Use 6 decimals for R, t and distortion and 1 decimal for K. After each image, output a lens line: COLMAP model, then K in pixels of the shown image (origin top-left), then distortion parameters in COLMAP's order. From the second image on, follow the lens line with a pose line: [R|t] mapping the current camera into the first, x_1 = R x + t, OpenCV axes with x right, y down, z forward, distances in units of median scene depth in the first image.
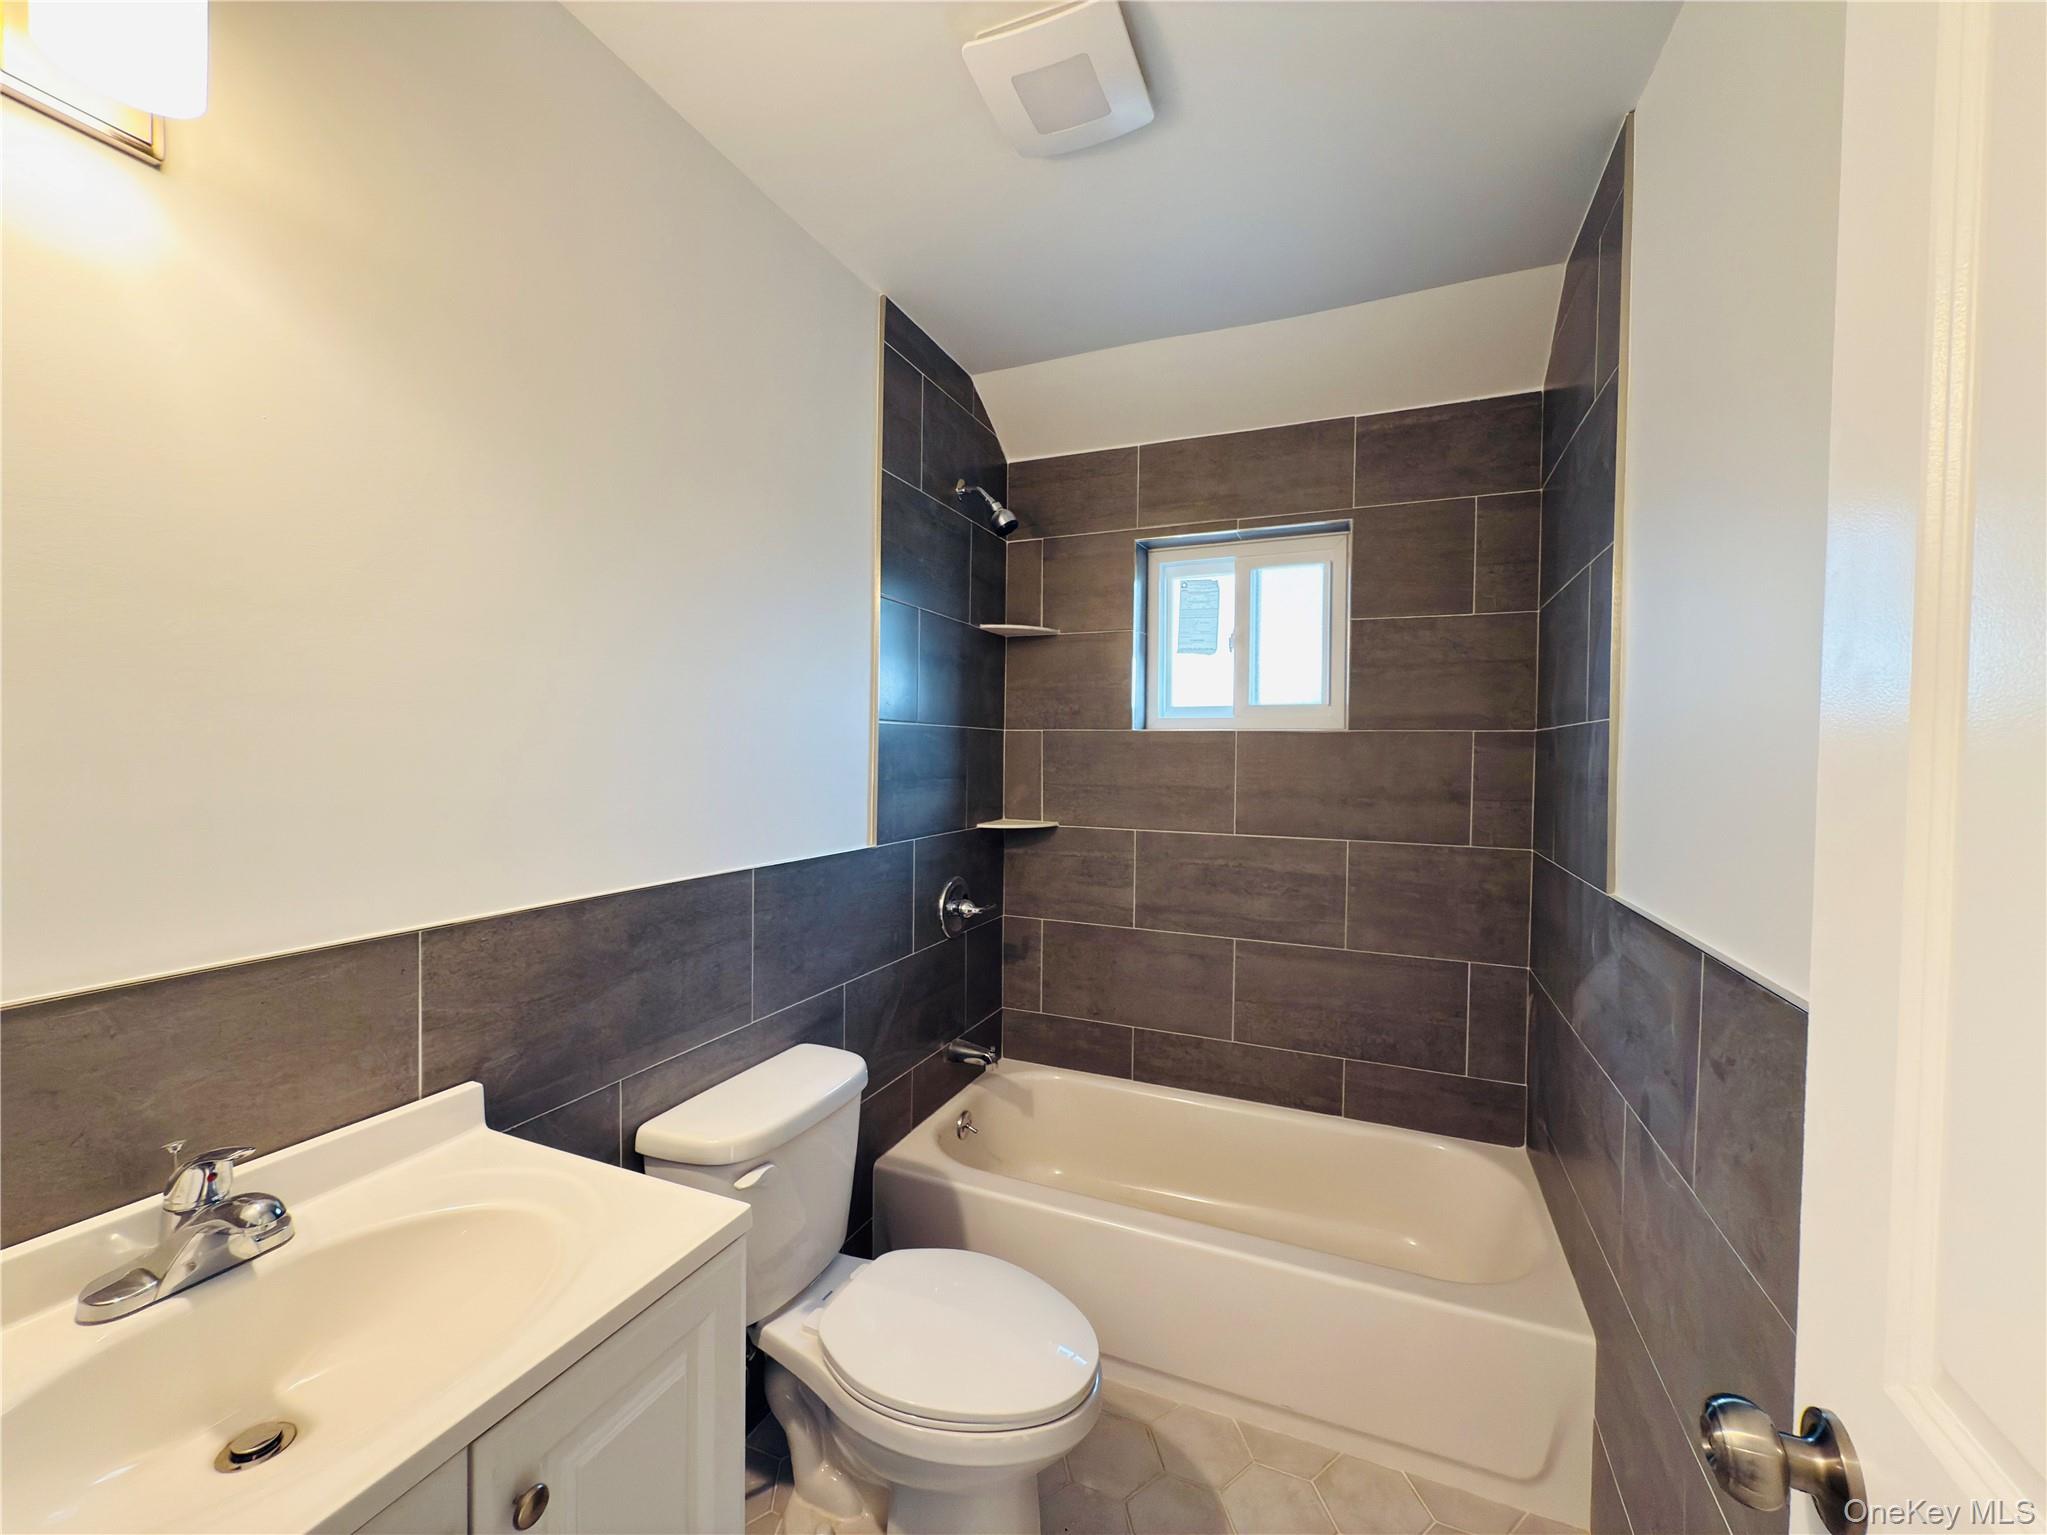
lens RADIAL K [[817.4, 0, 1027.7], [0, 817.4, 768.8], [0, 0, 1]] dist [0.000884, 0.000250]
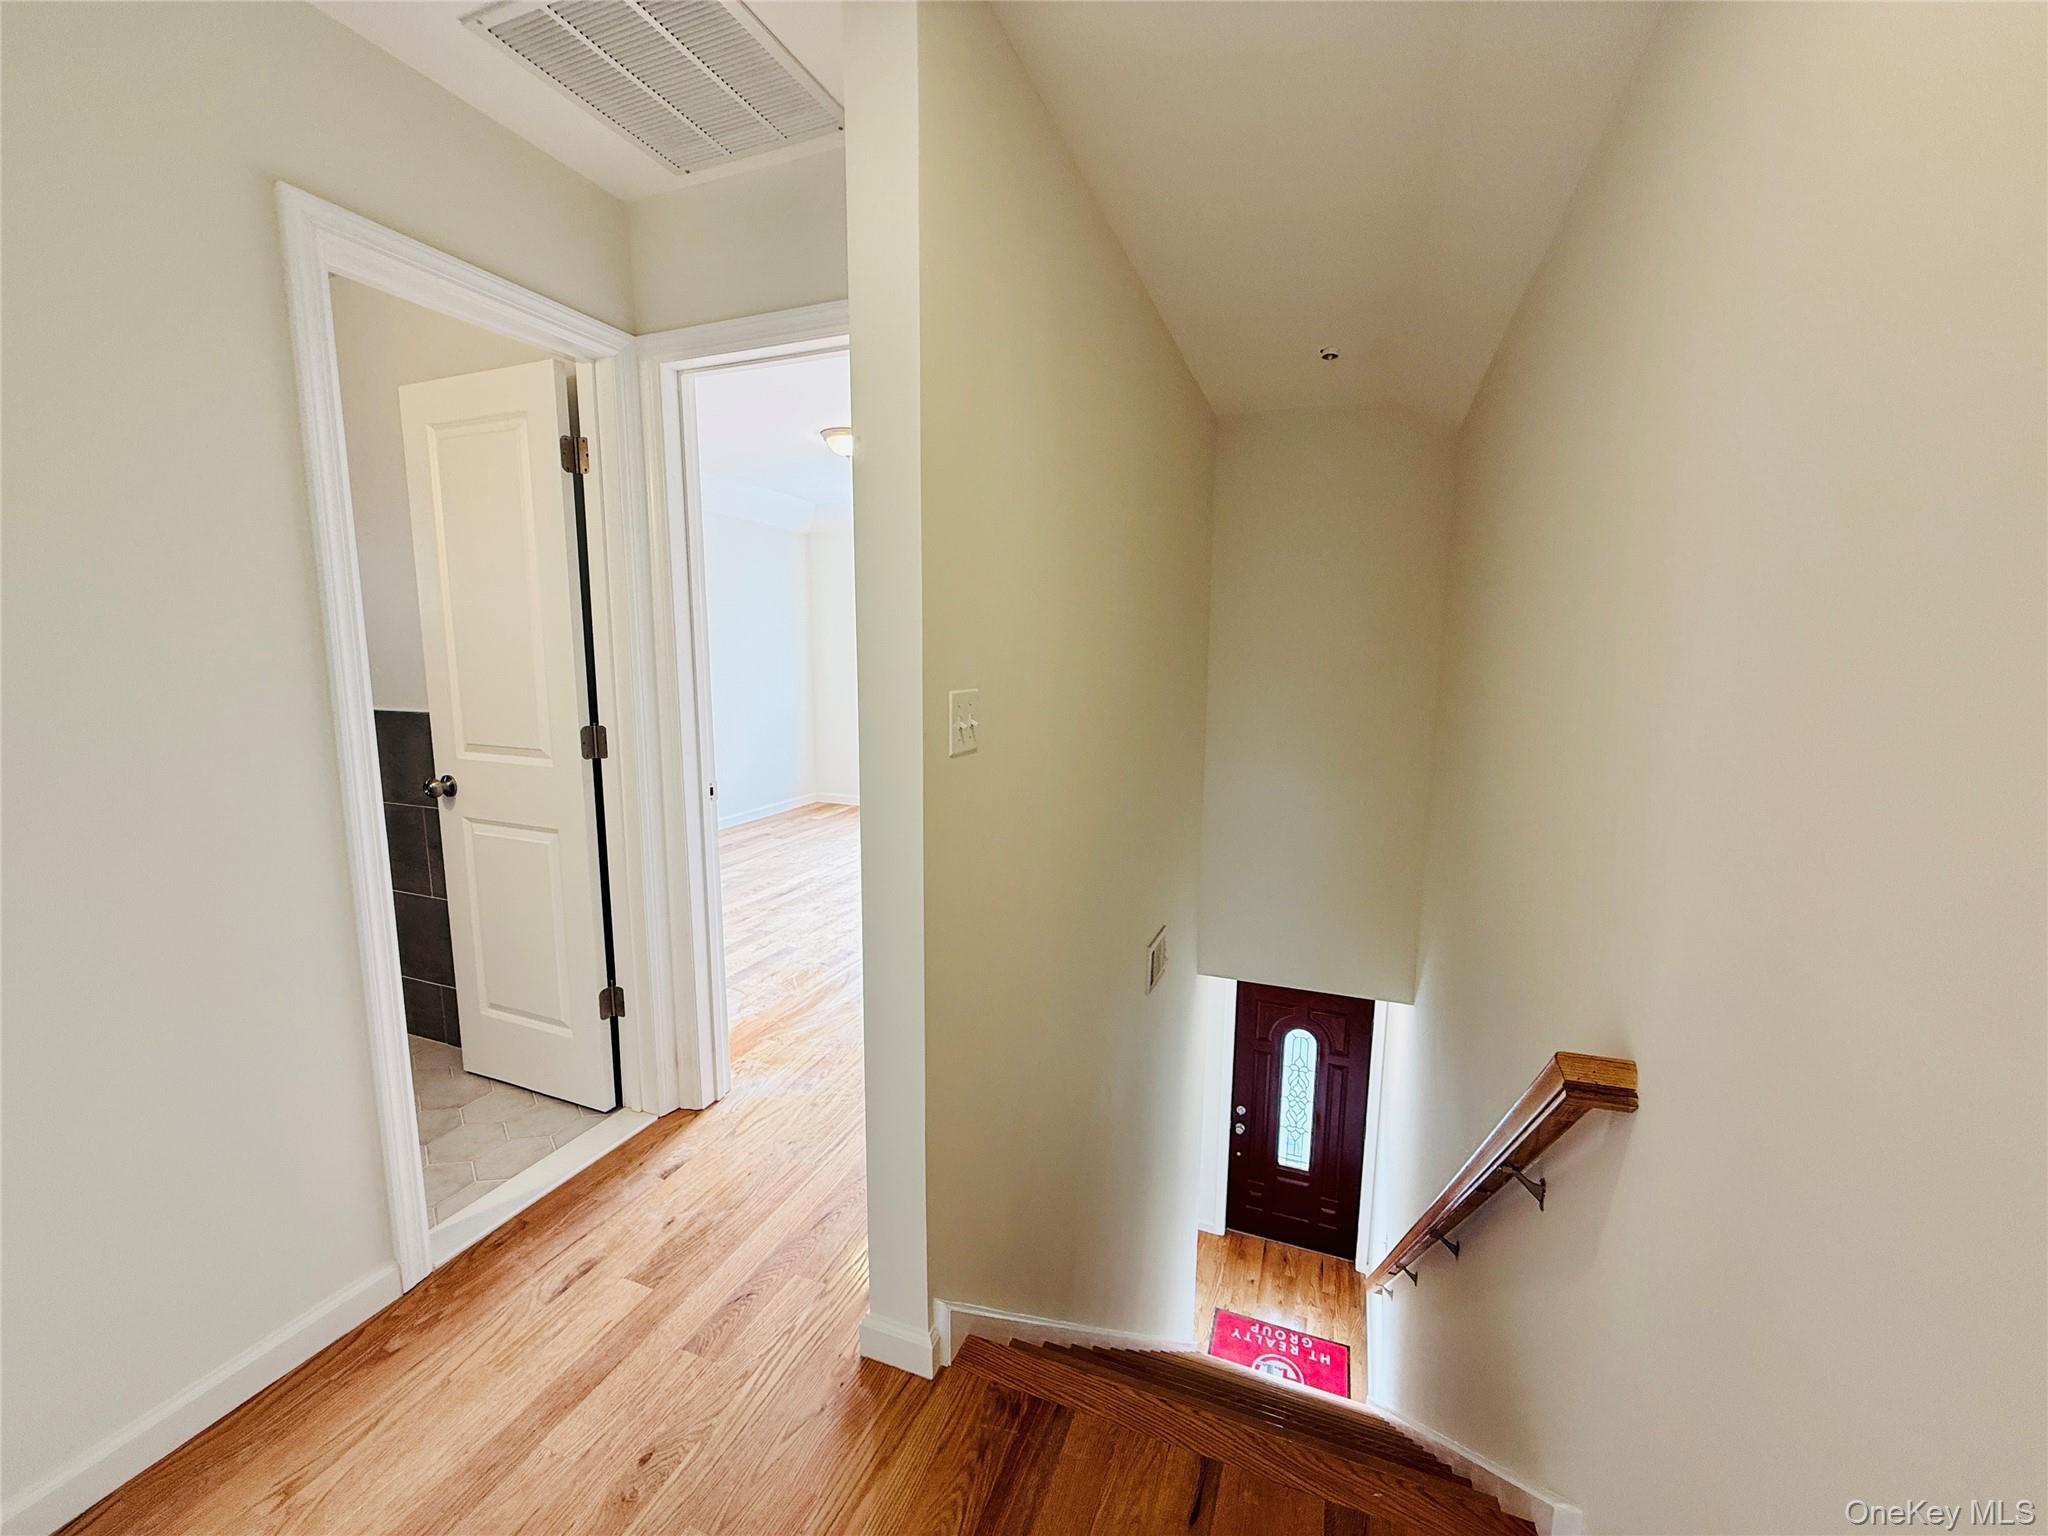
lens RADIAL K [[817.8, 0, 1028.2], [0, 817.8, 769.3], [0, 0, 1]] dist [0.000884, 0.000250]
pose [[-0.026818, -0.157114, 0.987216, -1.326600], [0.013068, 0.987432, 0.157504, 0.019308], [-0.999555, 0.017125, -0.024428, -0.790780]]
